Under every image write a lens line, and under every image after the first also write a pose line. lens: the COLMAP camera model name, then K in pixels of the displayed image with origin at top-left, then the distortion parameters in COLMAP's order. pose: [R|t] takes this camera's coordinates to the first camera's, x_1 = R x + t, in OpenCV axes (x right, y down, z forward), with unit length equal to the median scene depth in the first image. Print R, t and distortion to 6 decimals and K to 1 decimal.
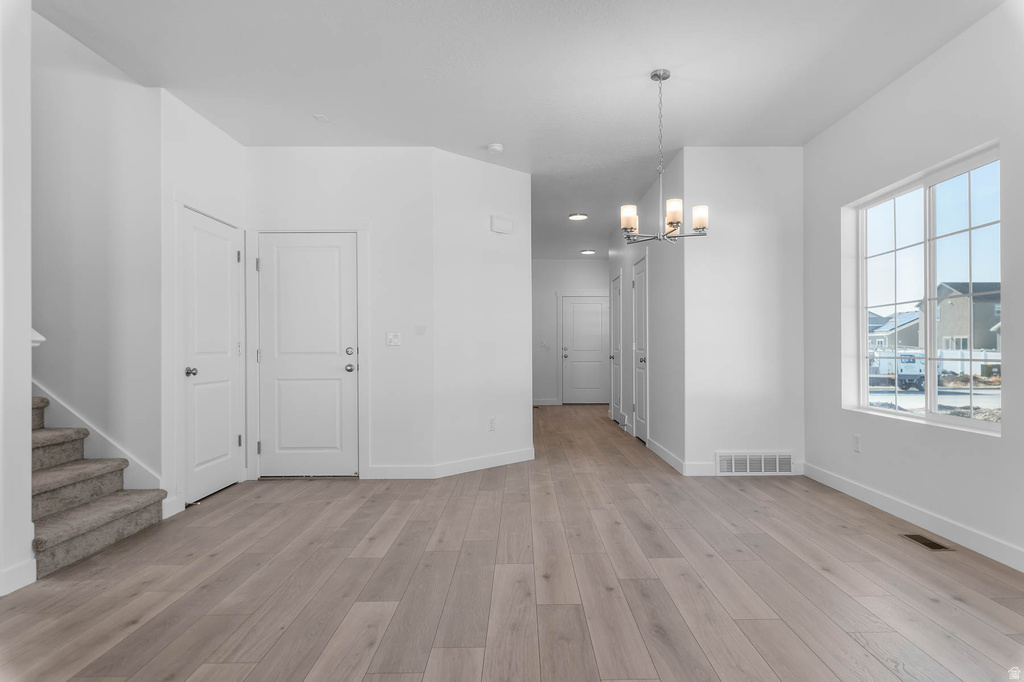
lens RADIAL K [[610.6, 0, 526.9], [0, 610.6, 345.2], [0, 0, 1]] dist [0.000416, -0.000008]
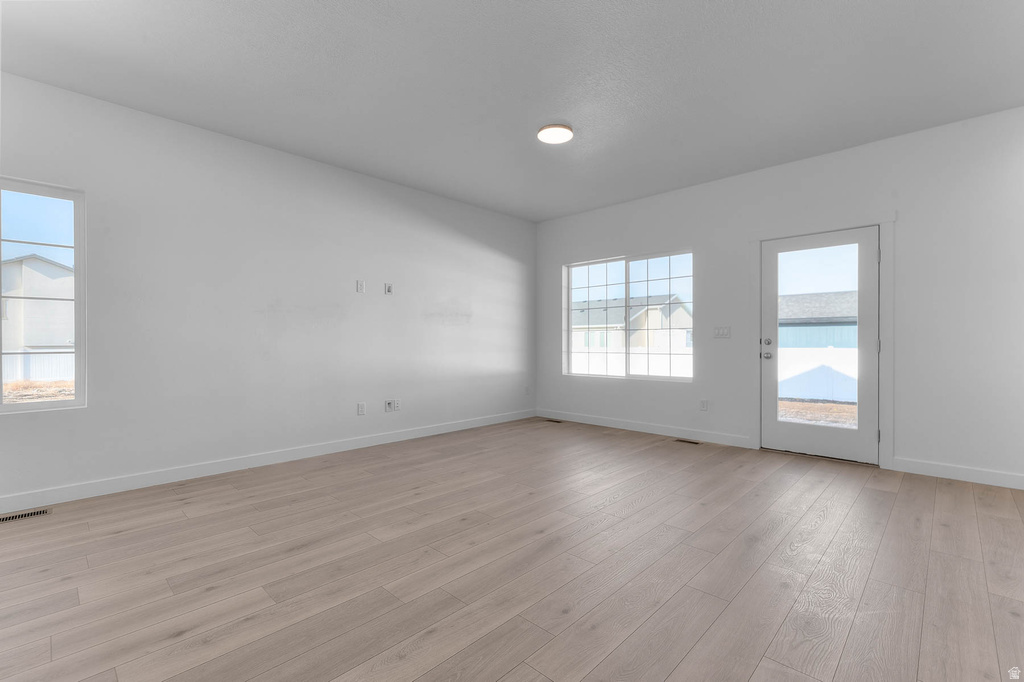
lens RADIAL K [[451.7, 0, 526.6], [0, 451.7, 345.1], [0, 0, 1]] dist [0.000060, 0.000147]
pose [[-0.724176, 0.000226, 0.689615, -0.747384], [0.000661, 1.000000, 0.000366, 0.010173], [-0.689615, 0.000721, -0.724176, 1.205359]]
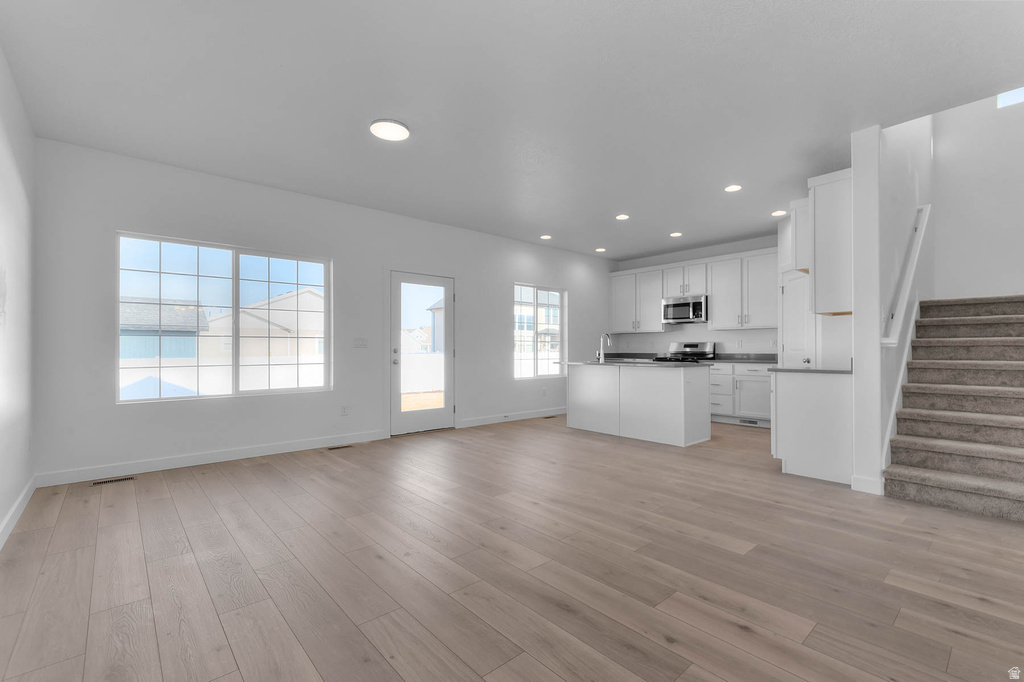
lens RADIAL K [[451.7, 0, 526.6], [0, 451.7, 345.1], [0, 0, 1]] dist [0.000060, 0.000147]
pose [[-0.746859, 0.000070, -0.664982, 0.711263], [0.009802, 0.999893, -0.010904, 0.001786], [0.664910, -0.014662, -0.746780, 1.371336]]
